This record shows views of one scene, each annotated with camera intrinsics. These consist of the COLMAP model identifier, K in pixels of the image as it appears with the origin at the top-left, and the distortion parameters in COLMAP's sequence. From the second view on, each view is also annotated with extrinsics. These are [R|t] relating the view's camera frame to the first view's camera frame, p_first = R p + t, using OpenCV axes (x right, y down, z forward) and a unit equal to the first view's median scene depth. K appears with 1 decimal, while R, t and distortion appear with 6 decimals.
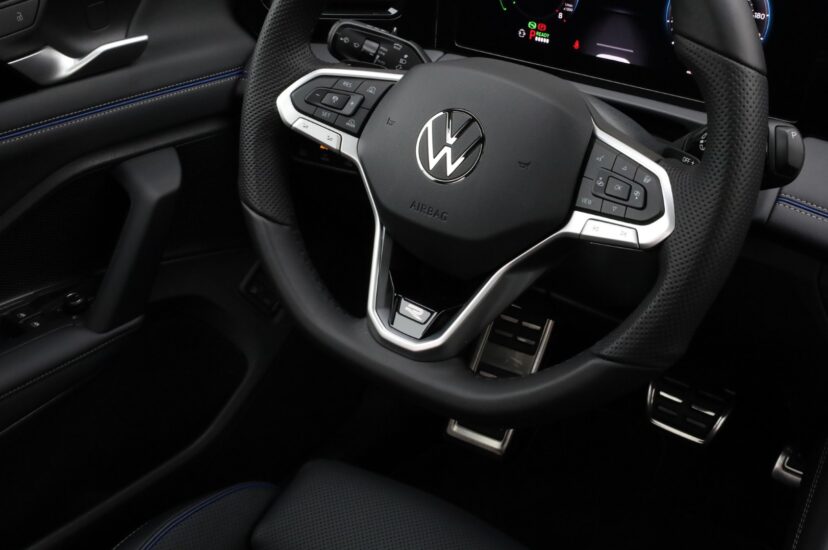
lens RADIAL K [[923.5, 0, 414.0], [0, 923.5, 275.0], [0, 0, 1]] dist [-0.001174, -0.187128]
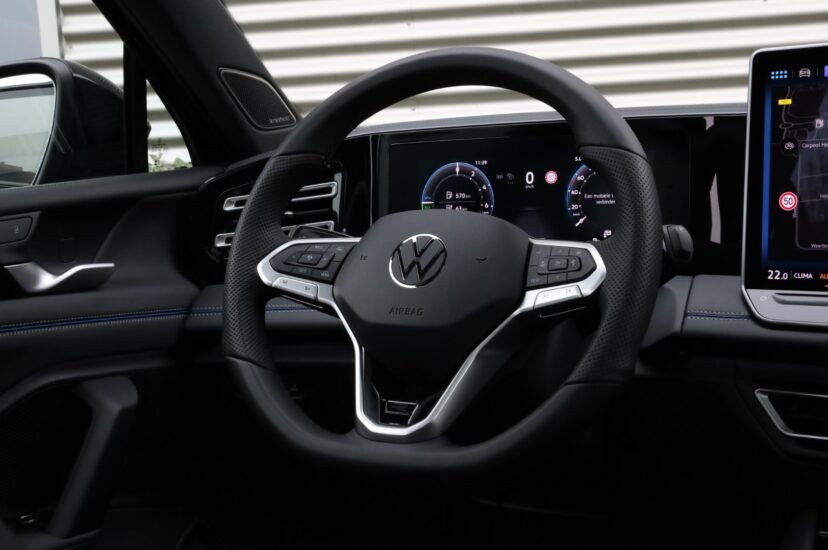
lens RADIAL K [[1150.1, 0, 384.2], [0, 1150.1, 276.2], [0, 0, 1]] dist [-0.099731, -0.030825]
pose [[0.988598, -0.043060, 0.144291, -0.204661], [0.106800, 0.876019, -0.470302, 0.535020], [-0.106150, 0.480350, 0.870630, -0.286516]]
